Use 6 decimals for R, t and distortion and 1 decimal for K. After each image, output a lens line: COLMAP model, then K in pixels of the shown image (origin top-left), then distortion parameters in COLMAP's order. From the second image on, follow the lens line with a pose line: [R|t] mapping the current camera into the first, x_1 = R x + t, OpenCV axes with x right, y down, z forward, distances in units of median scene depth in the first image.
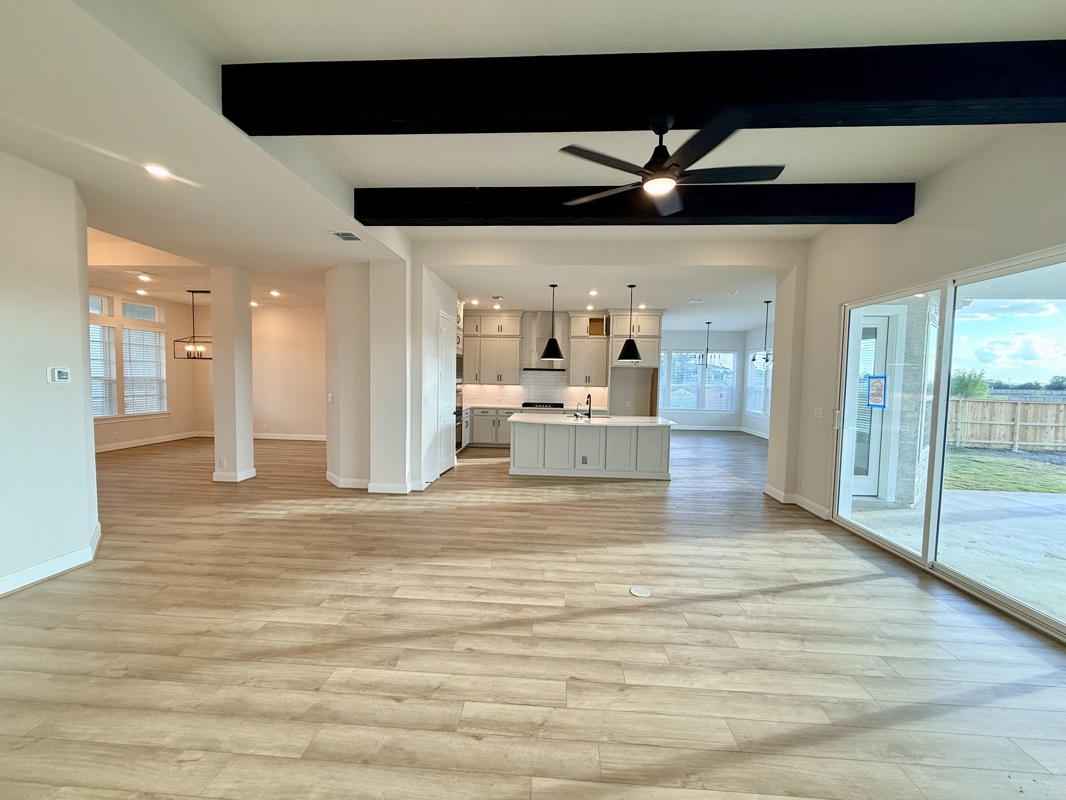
lens RADIAL K [[425.6, 0, 530.4], [0, 425.6, 401.3], [0, 0, 1]] dist [-0.001814, 0.000332]
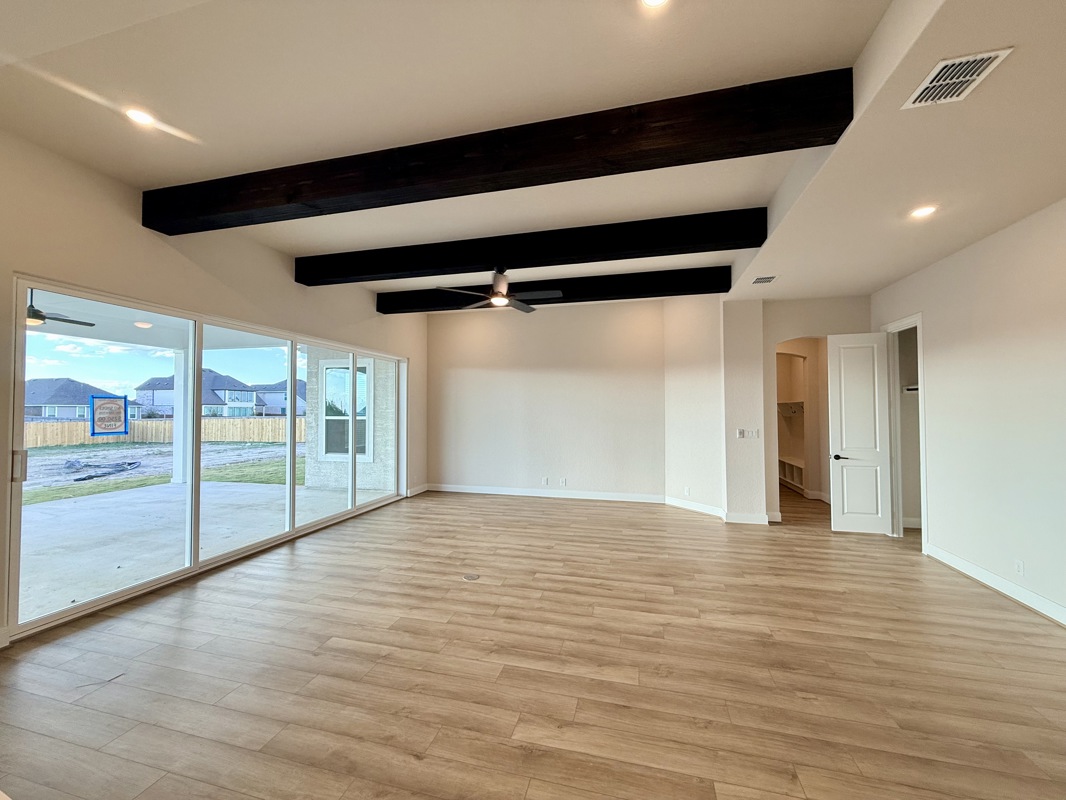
lens RADIAL K [[425.6, 0, 529.1], [0, 425.6, 399.4], [0, 0, 1]] dist [-0.001814, 0.000332]
pose [[-0.980603, -0.013846, 0.195515, -0.134713], [-0.007403, 0.999406, 0.033647, -0.105052], [-0.195865, 0.031547, -0.980123, 2.018072]]
